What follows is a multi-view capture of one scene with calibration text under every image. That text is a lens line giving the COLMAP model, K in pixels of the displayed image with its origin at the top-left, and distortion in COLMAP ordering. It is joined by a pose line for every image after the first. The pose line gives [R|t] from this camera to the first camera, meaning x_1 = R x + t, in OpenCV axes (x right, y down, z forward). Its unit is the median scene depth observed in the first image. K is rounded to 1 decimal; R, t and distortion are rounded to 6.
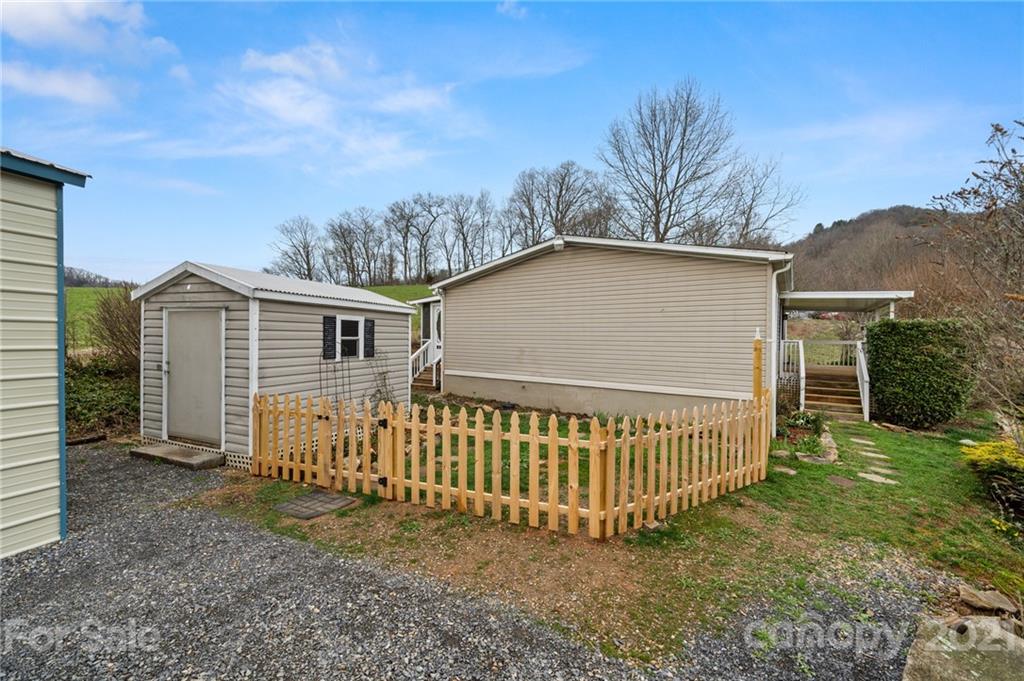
lens RADIAL K [[310.4, 0, 513.0], [0, 310.4, 335.6], [0, 0, 1]] dist [0.000382, 0.000013]
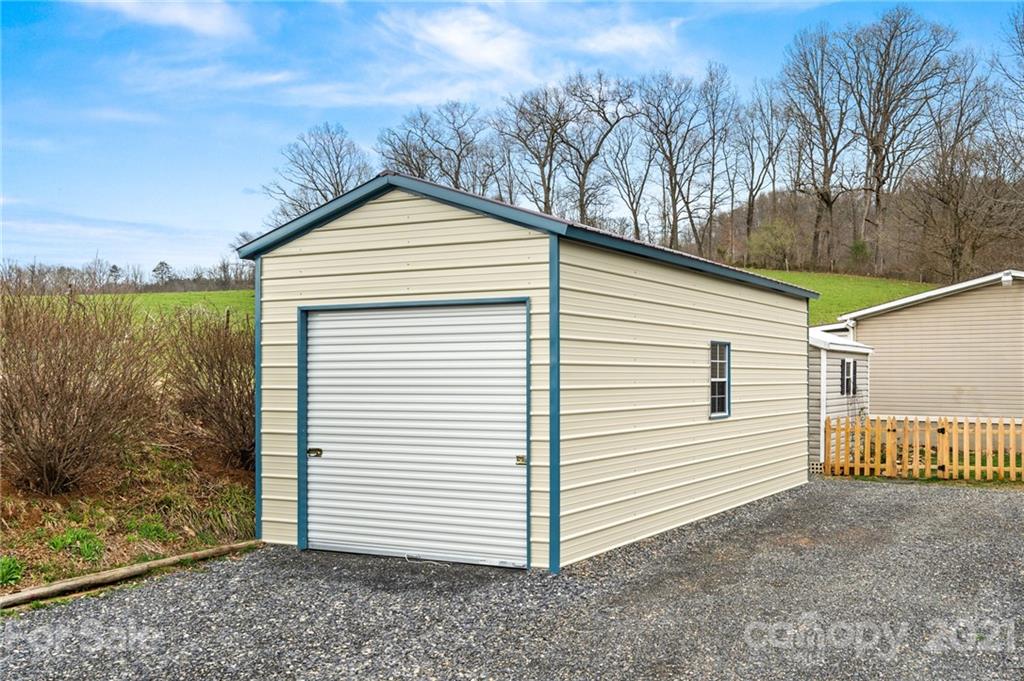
lens RADIAL K [[1101.1, 0, 512.0], [0, 1101.1, 340.5], [0, 0, 1]] dist [-0.021708, -0.030893]
pose [[0.999287, -0.010839, -0.036174, -0.361347], [0.009858, 0.999582, -0.027182, -0.006767], [0.036453, 0.026806, 0.998976, -0.701934]]
